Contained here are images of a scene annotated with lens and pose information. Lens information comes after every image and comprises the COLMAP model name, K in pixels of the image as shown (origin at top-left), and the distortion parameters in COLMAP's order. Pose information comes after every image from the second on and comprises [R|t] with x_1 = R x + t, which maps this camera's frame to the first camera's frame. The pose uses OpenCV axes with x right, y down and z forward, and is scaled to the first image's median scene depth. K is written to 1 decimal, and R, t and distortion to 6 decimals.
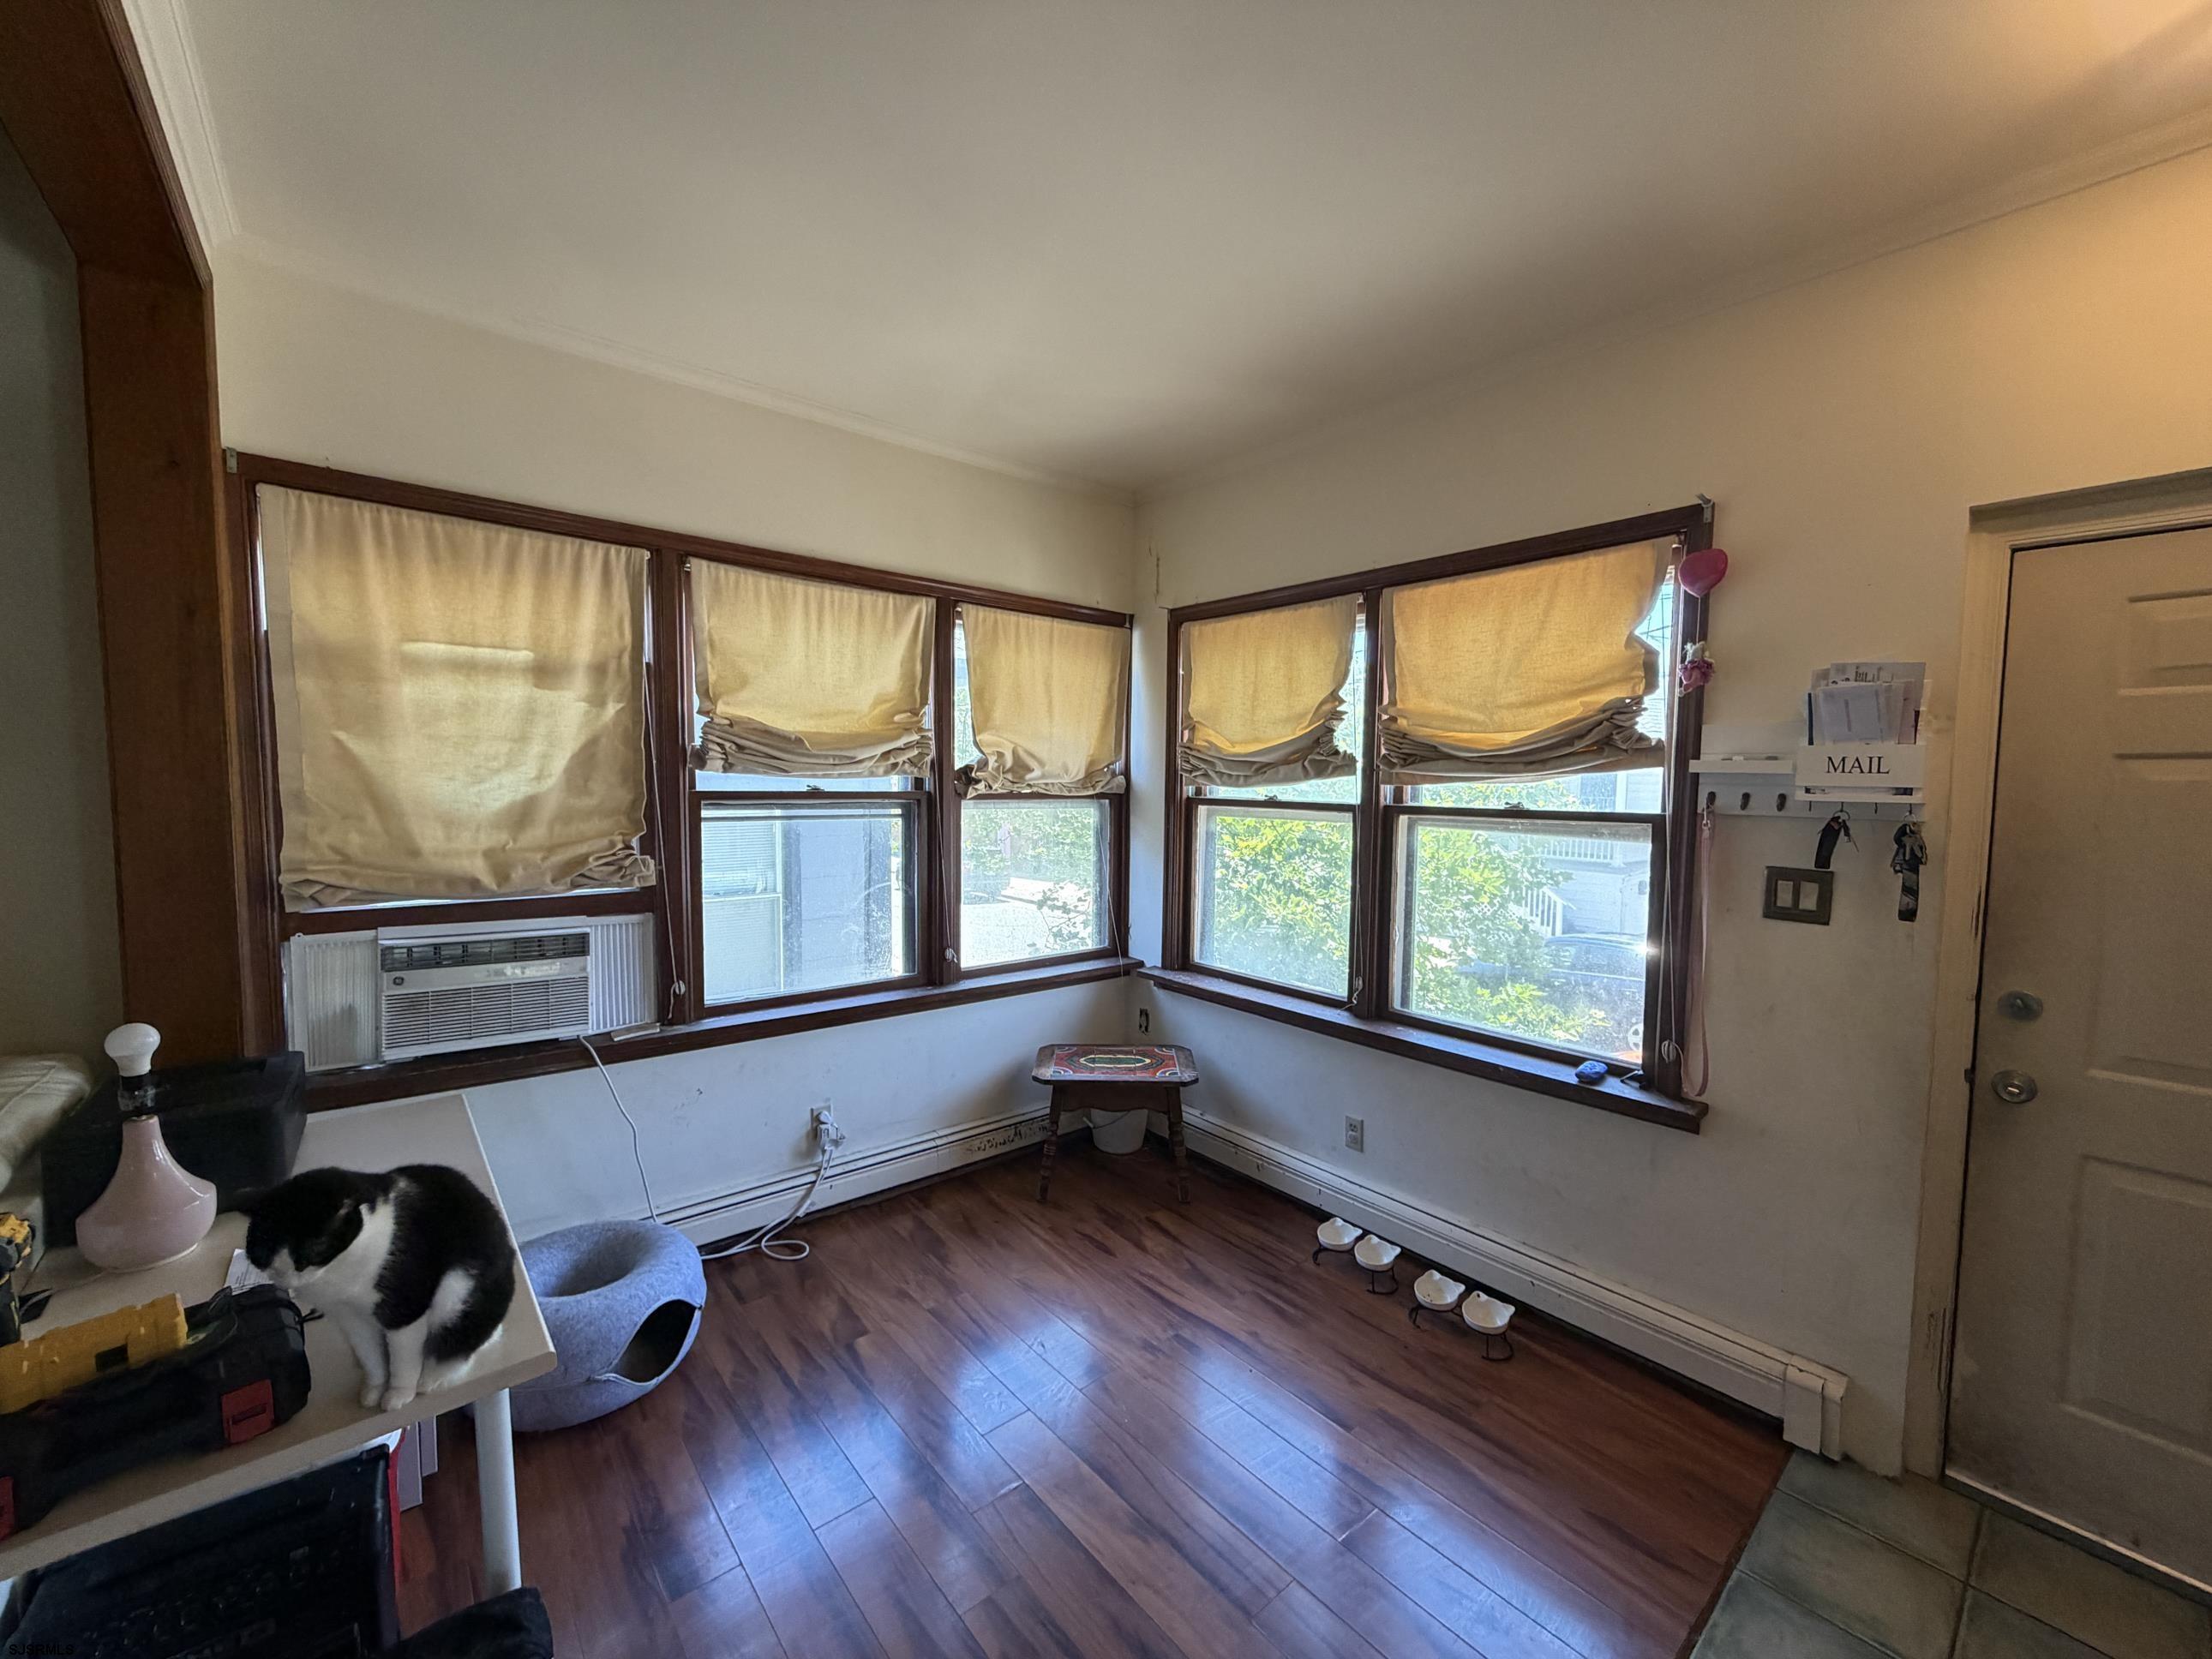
lens RADIAL K [[877.5, 0, 1107.4], [0, 877.5, 834.1], [0, 0, 1]] dist [-0.002435, -0.000486]
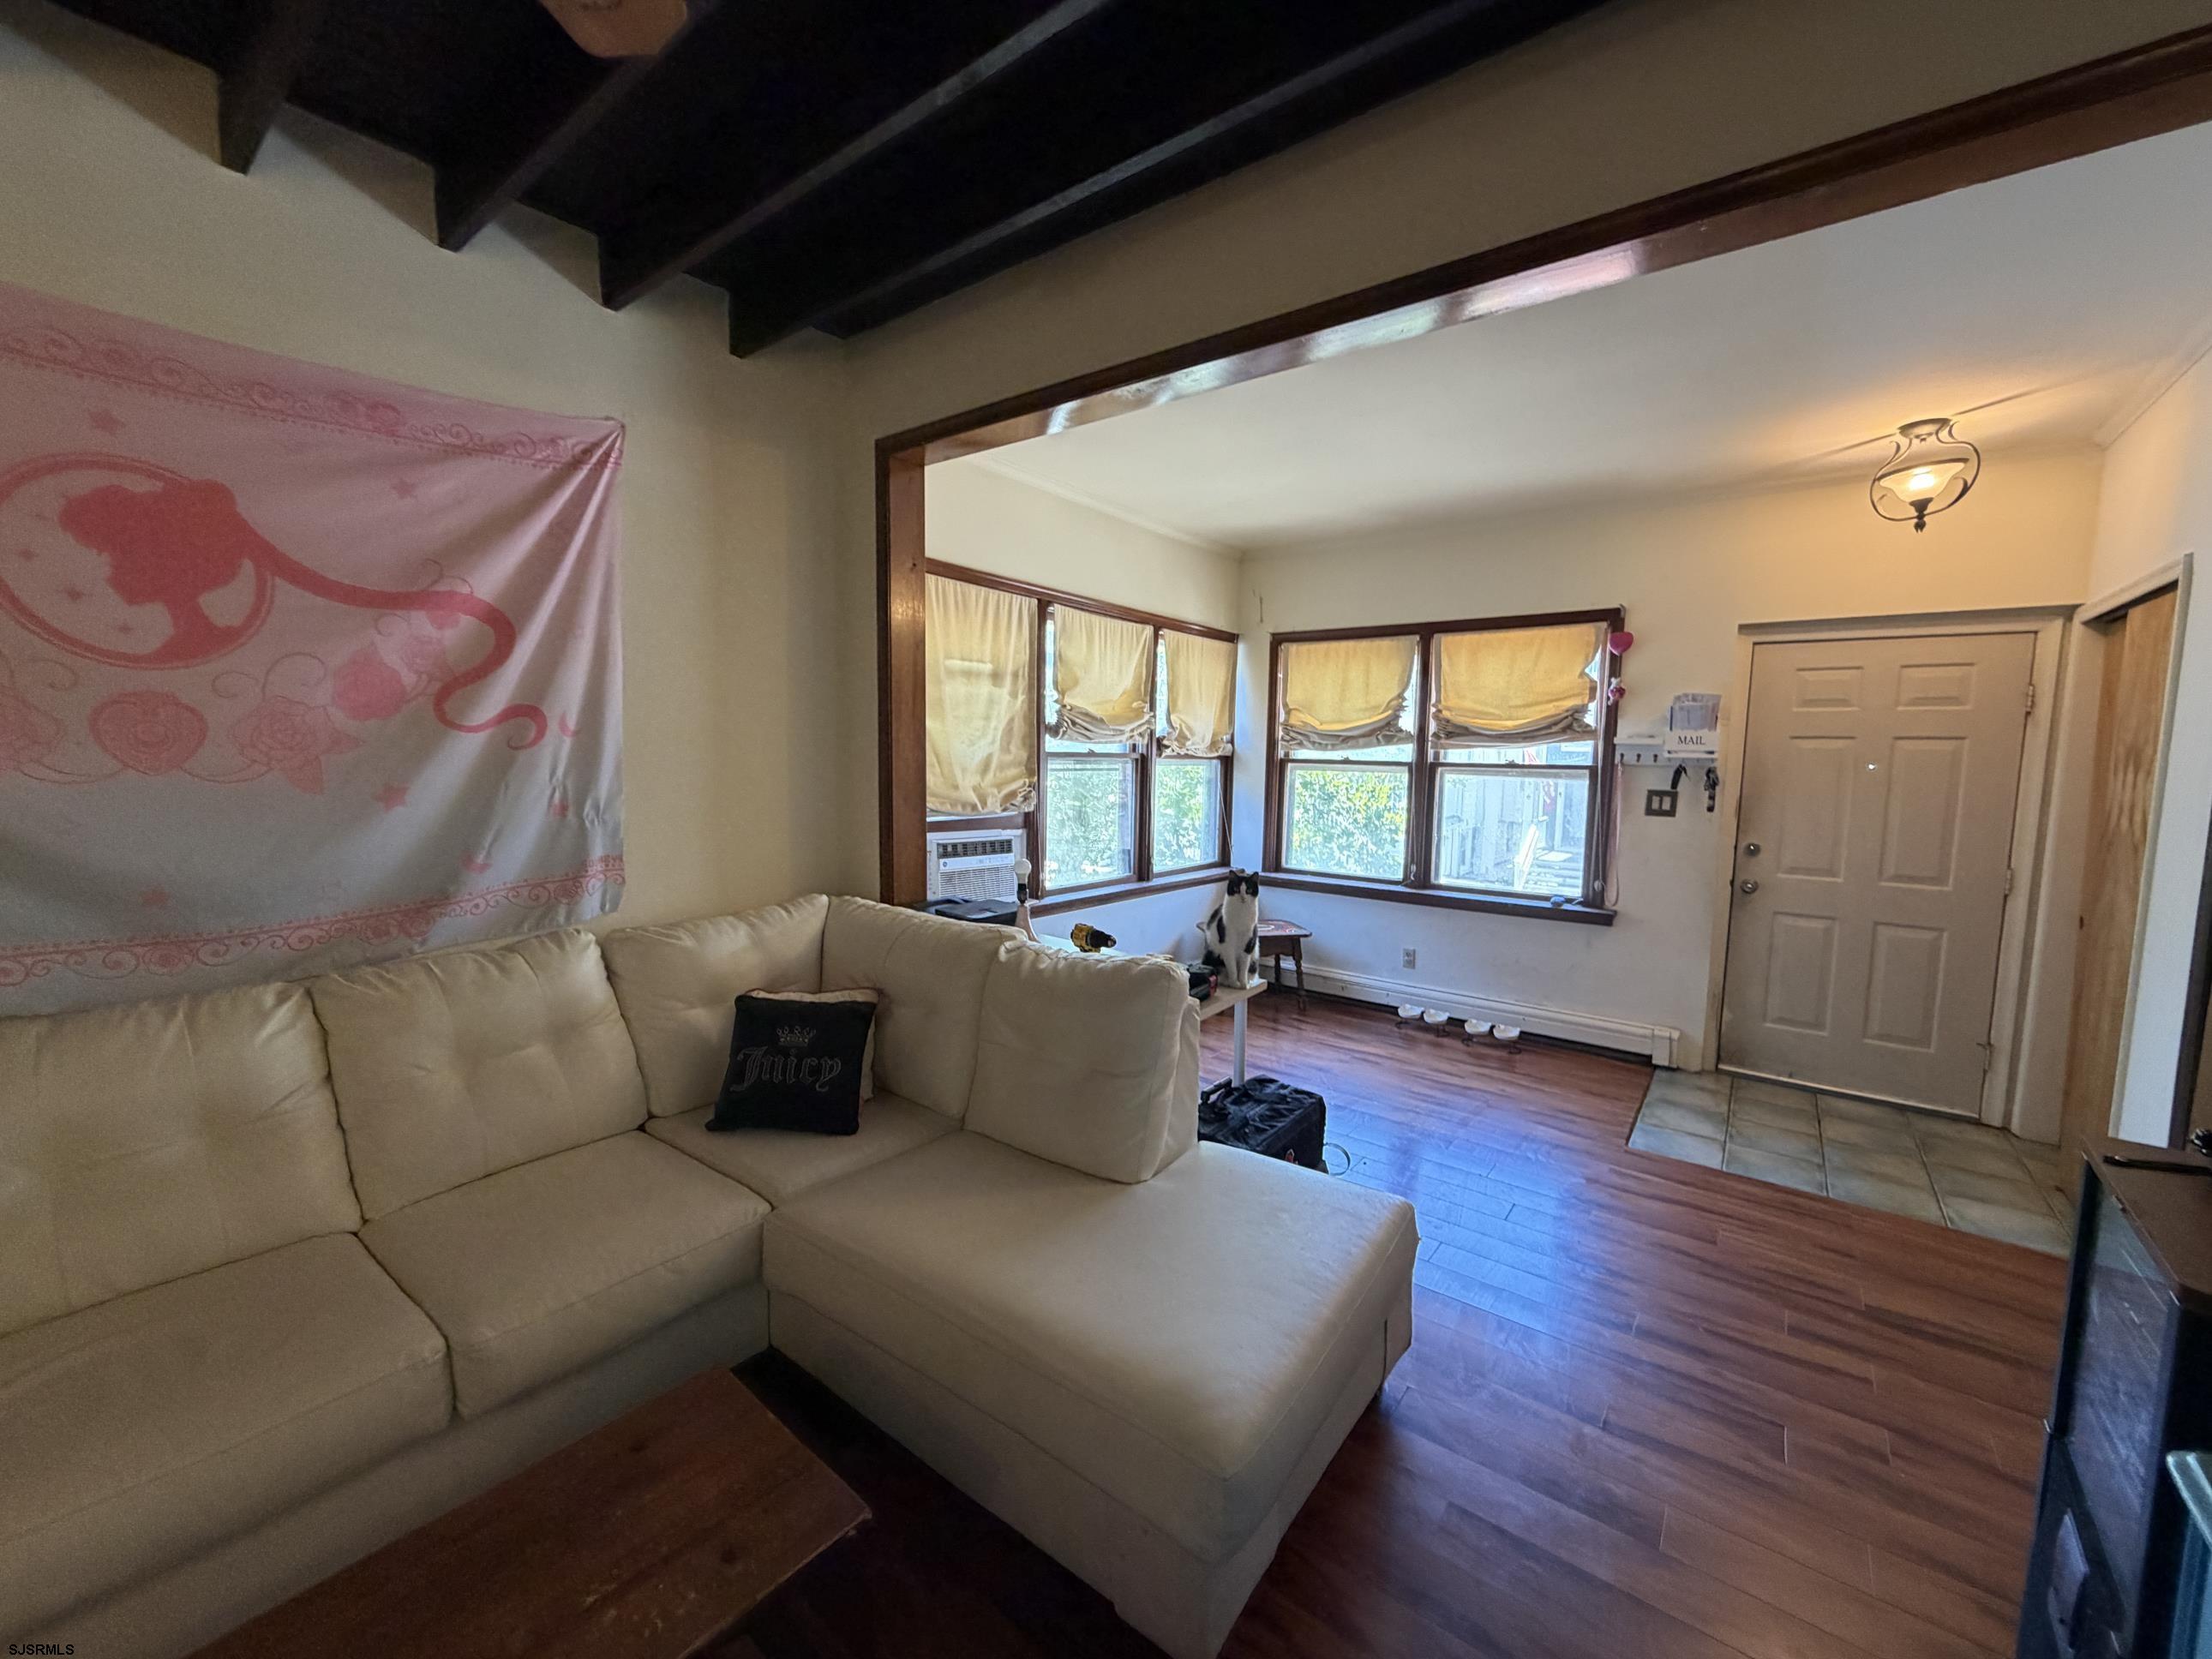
lens RADIAL K [[877.5, 0, 1107.2], [0, 877.5, 833.6], [0, 0, 1]] dist [-0.002435, -0.000486]
pose [[0.977404, -0.015219, 0.210830, -0.768367], [0.007775, 0.999318, 0.036094, 0.046803], [-0.211235, -0.033639, 0.976856, -0.619600]]
